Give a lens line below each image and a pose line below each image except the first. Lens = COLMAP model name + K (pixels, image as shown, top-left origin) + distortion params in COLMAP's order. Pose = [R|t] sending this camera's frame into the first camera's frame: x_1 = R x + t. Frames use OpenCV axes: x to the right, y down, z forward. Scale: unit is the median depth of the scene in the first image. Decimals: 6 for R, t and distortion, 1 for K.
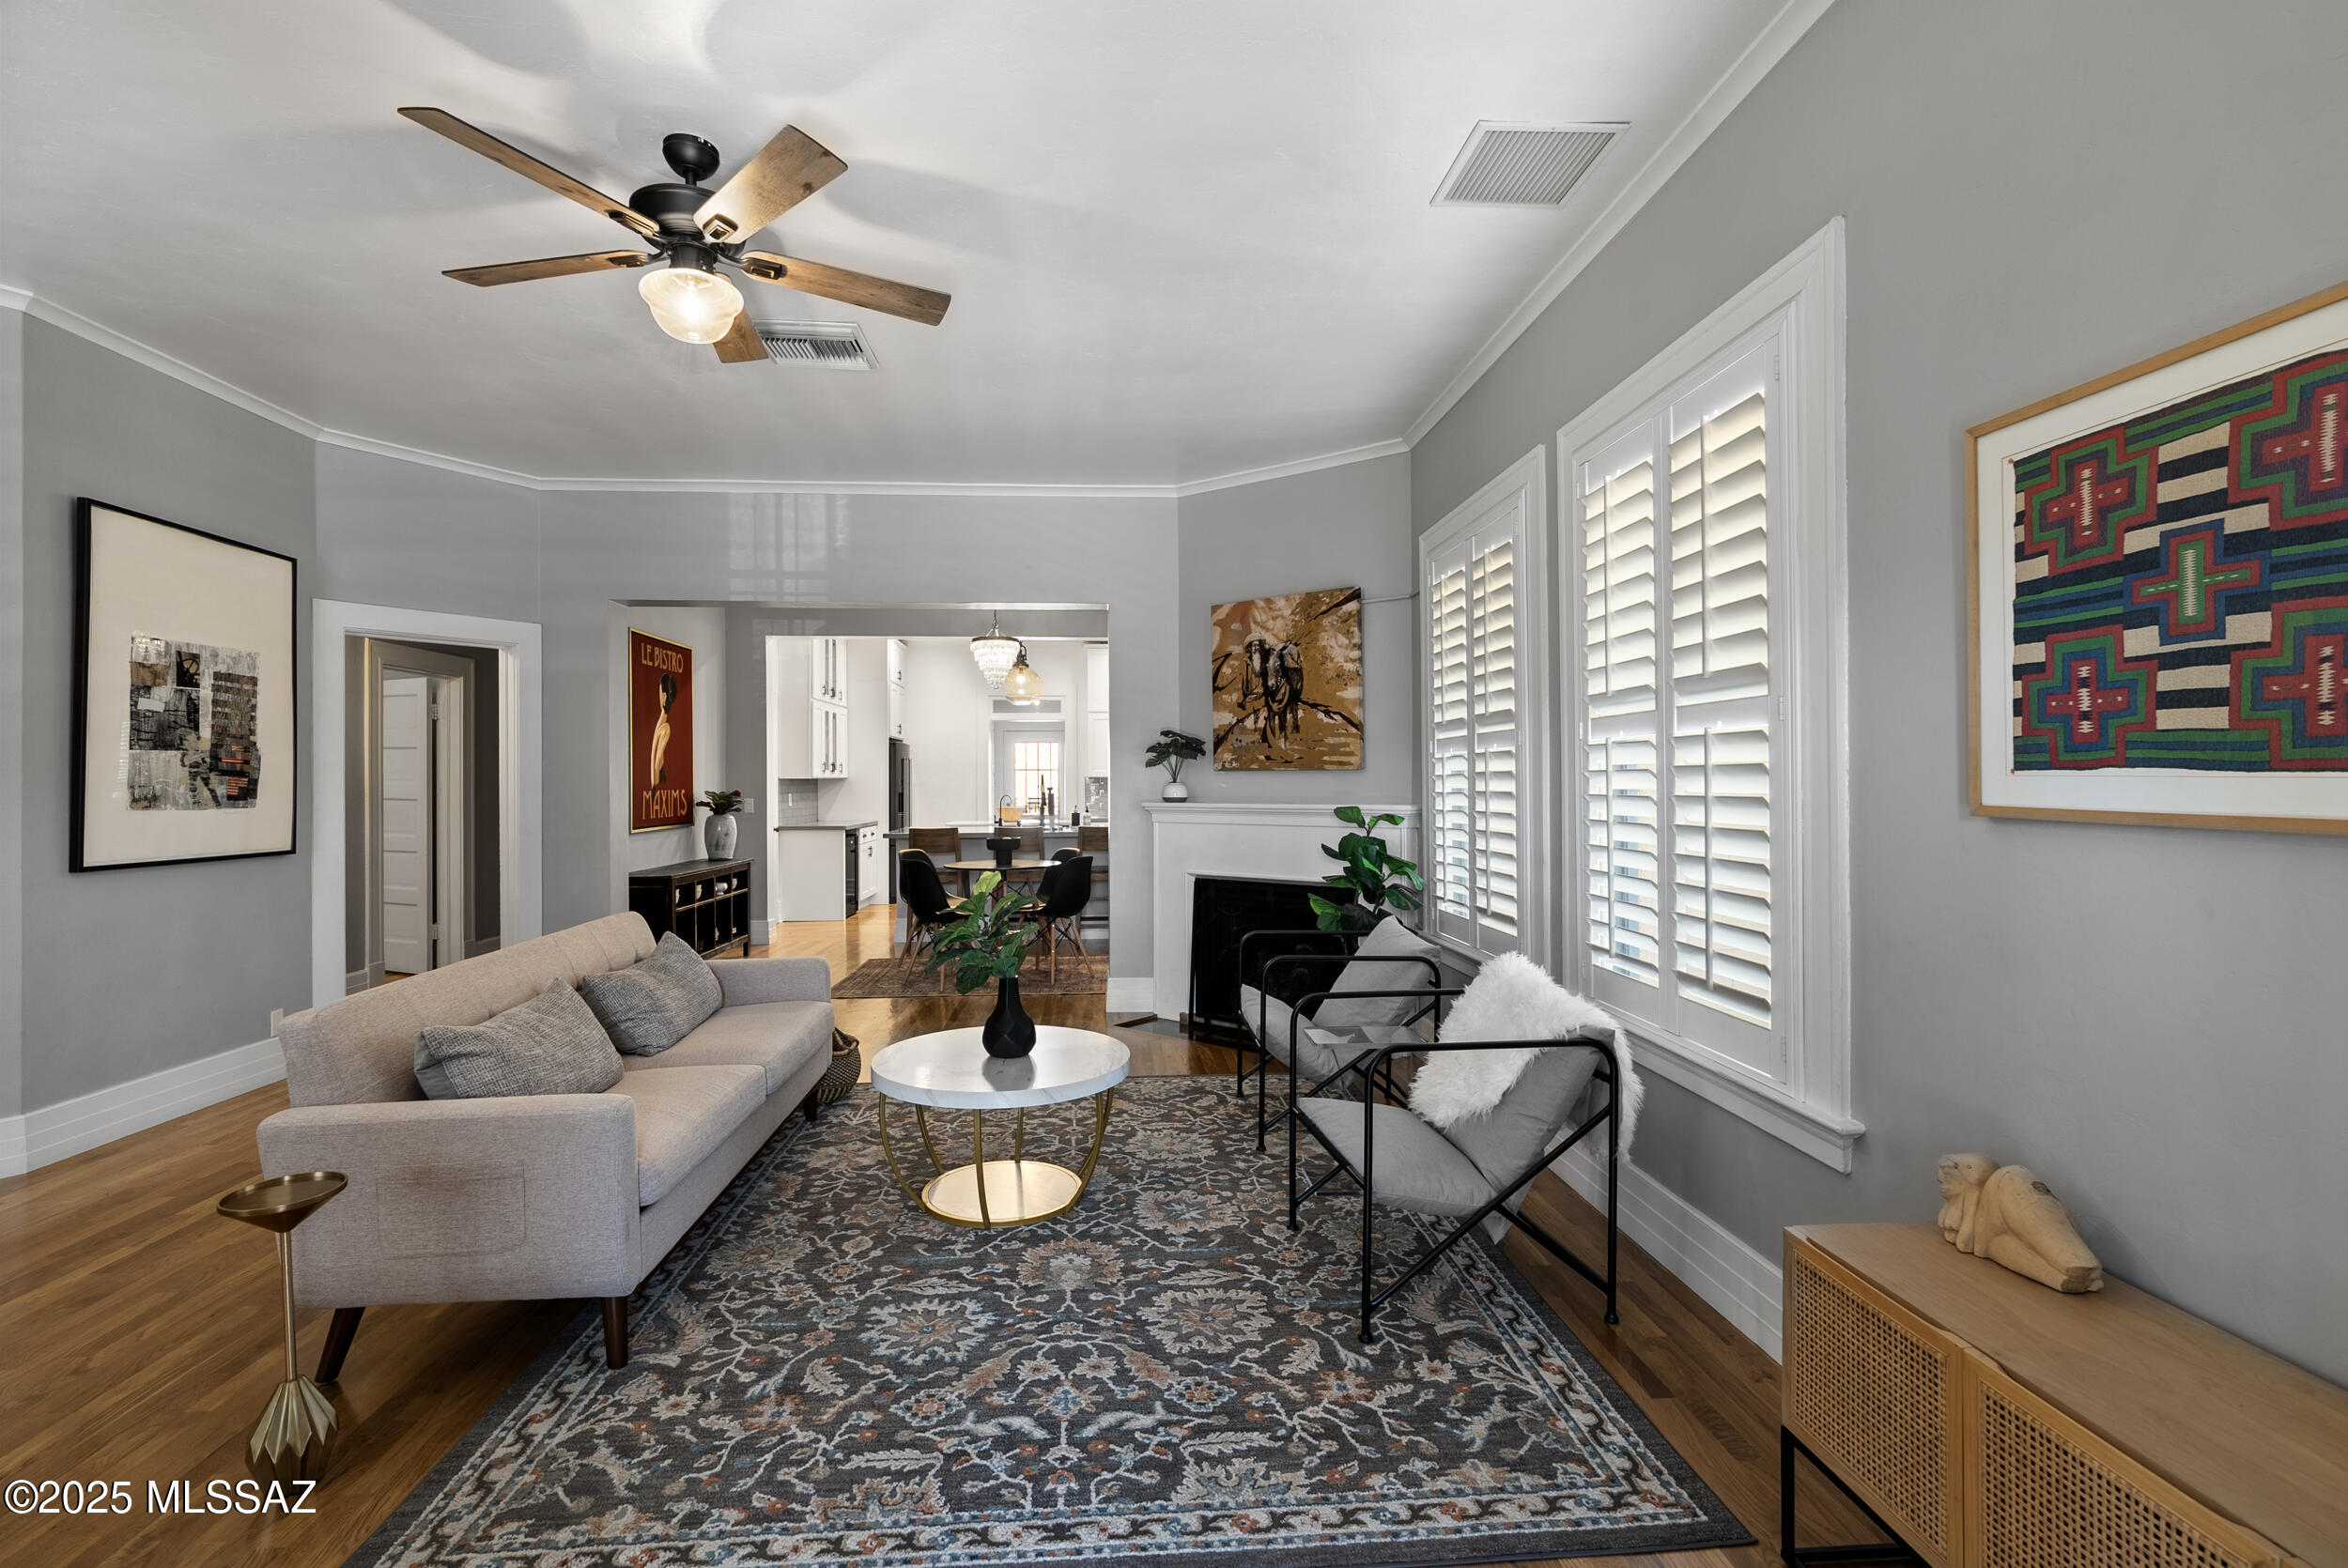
lens RADIAL K [[1058.8, 0, 1174.0], [0, 1058.8, 784.0], [0, 0, 1]] dist [-0.002020, 0.000655]
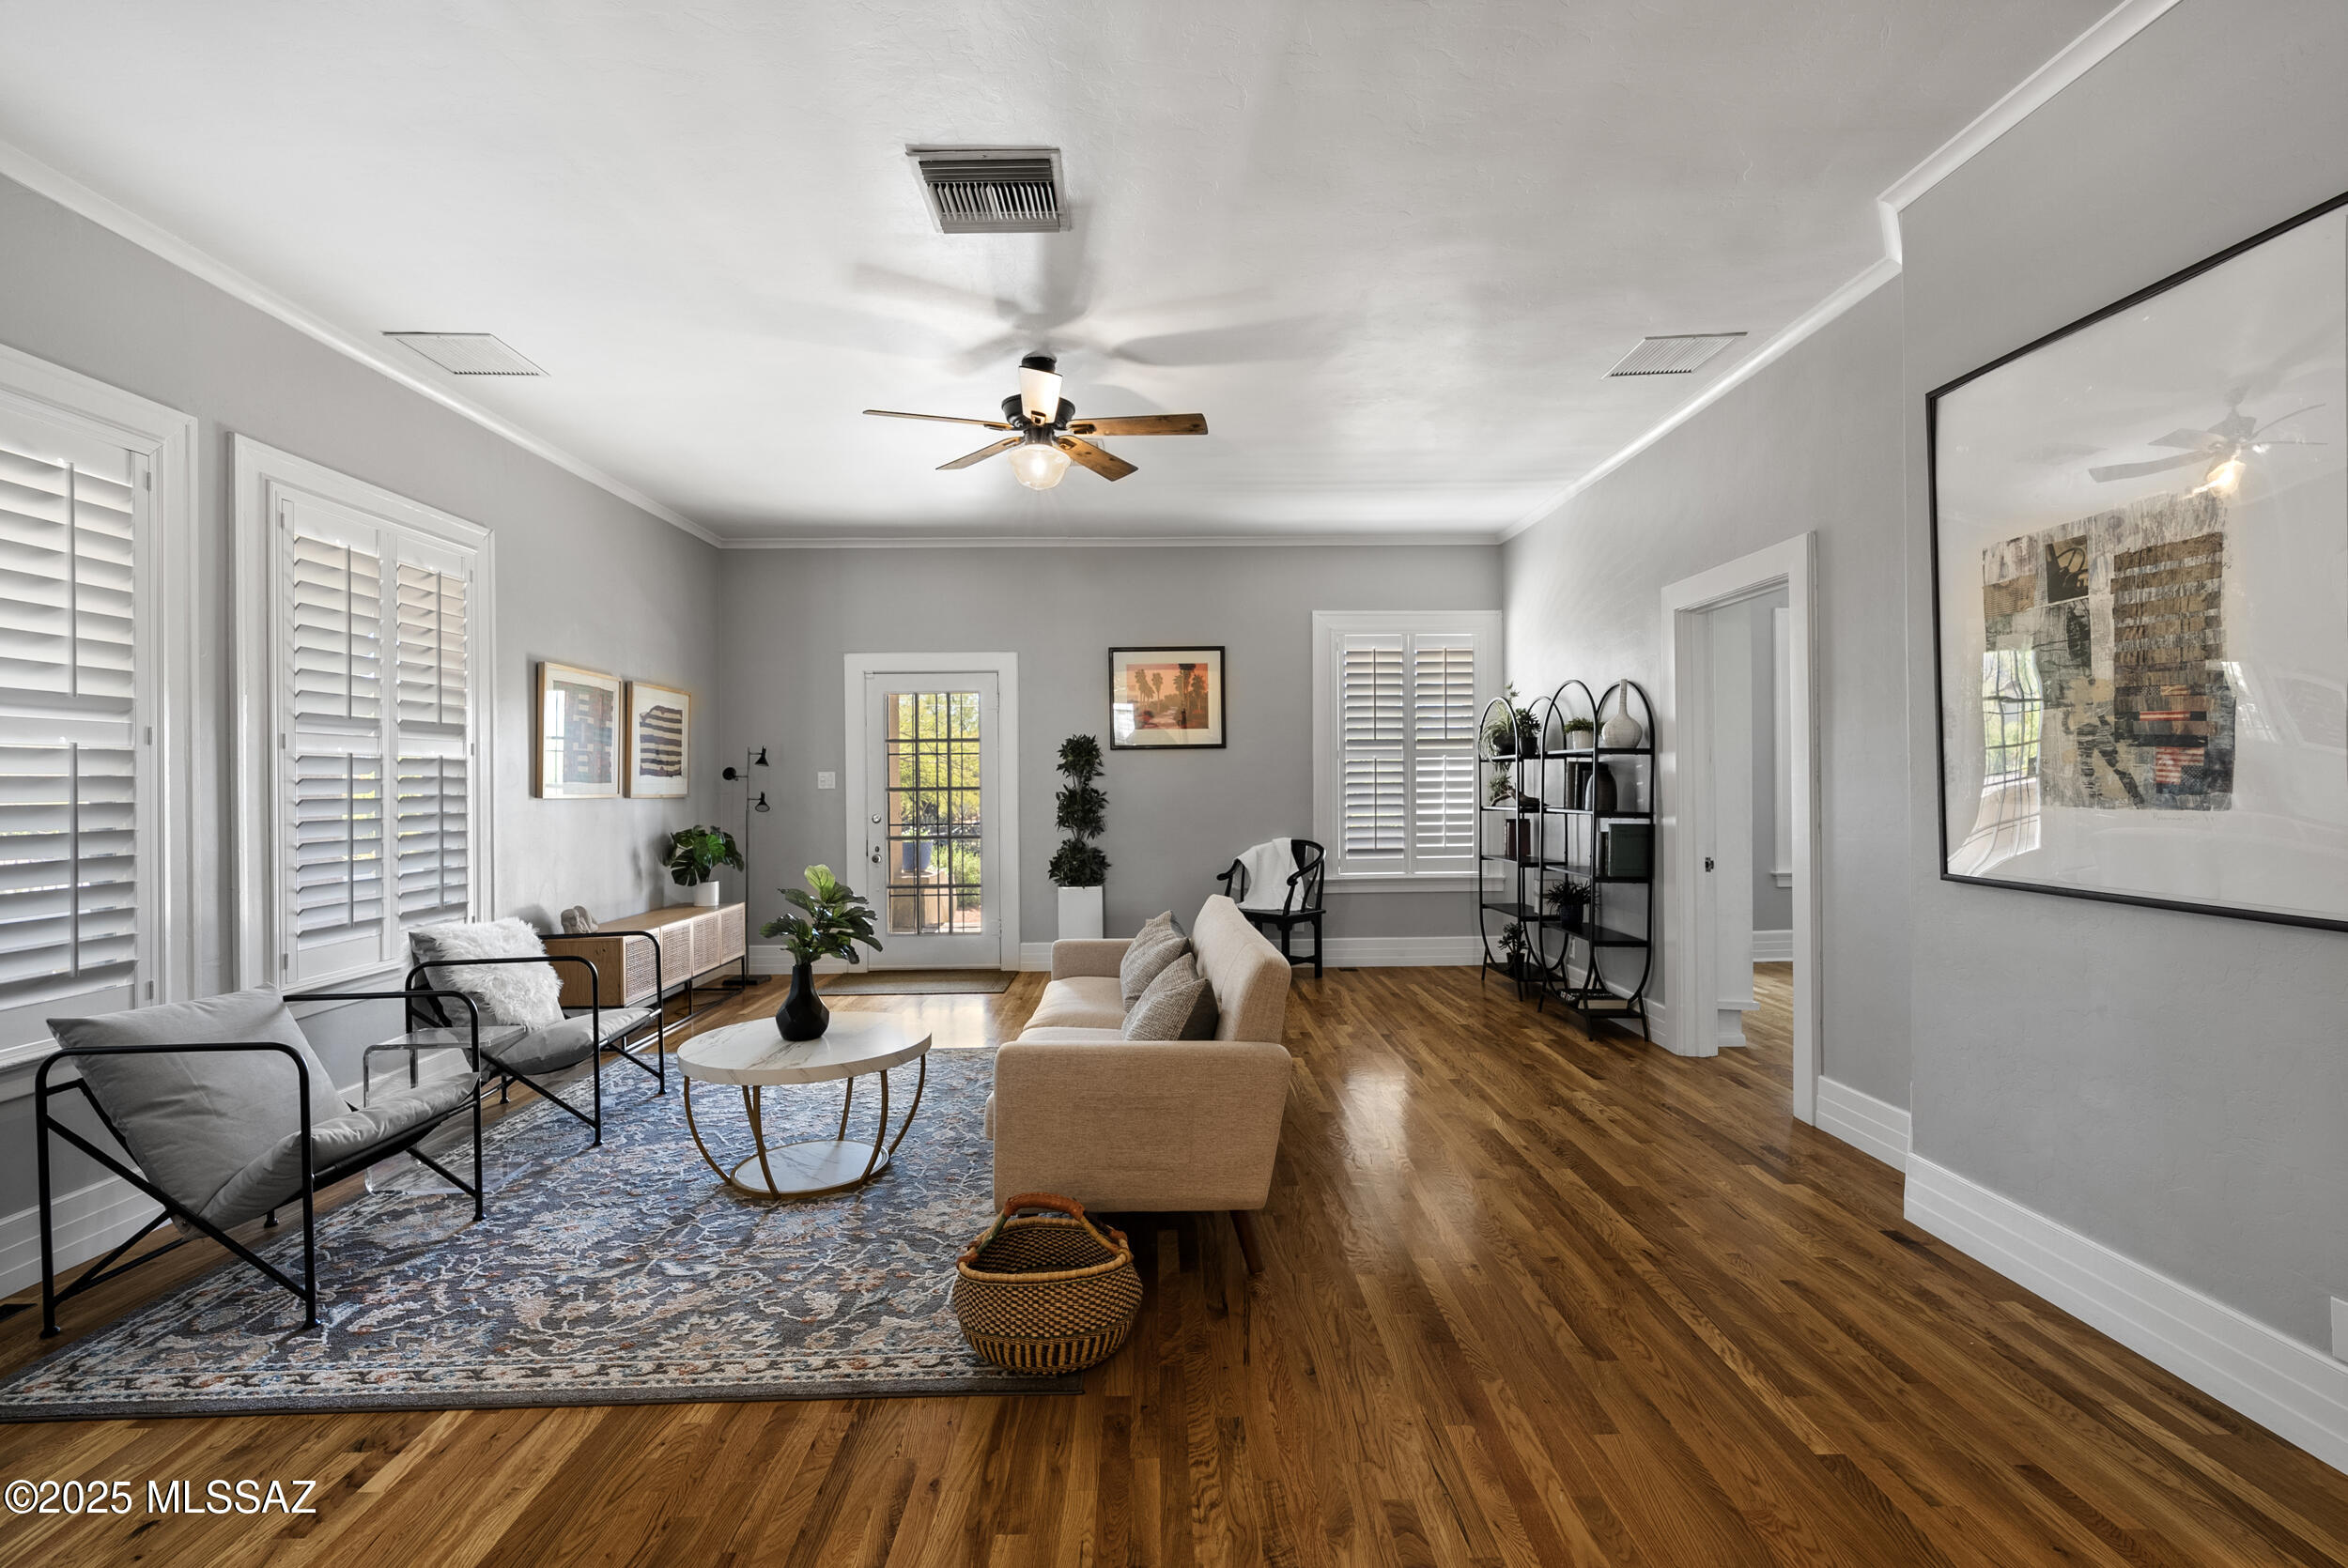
lens RADIAL K [[1058.8, 0, 1174.0], [0, 1058.8, 784.0], [0, 0, 1]] dist [-0.002020, 0.000655]
pose [[-0.998449, 0.014598, 0.053718, -0.458447], [0.014955, 0.999869, 0.006253, 0.000515], [-0.053620, 0.007046, -0.998537, 1.591587]]
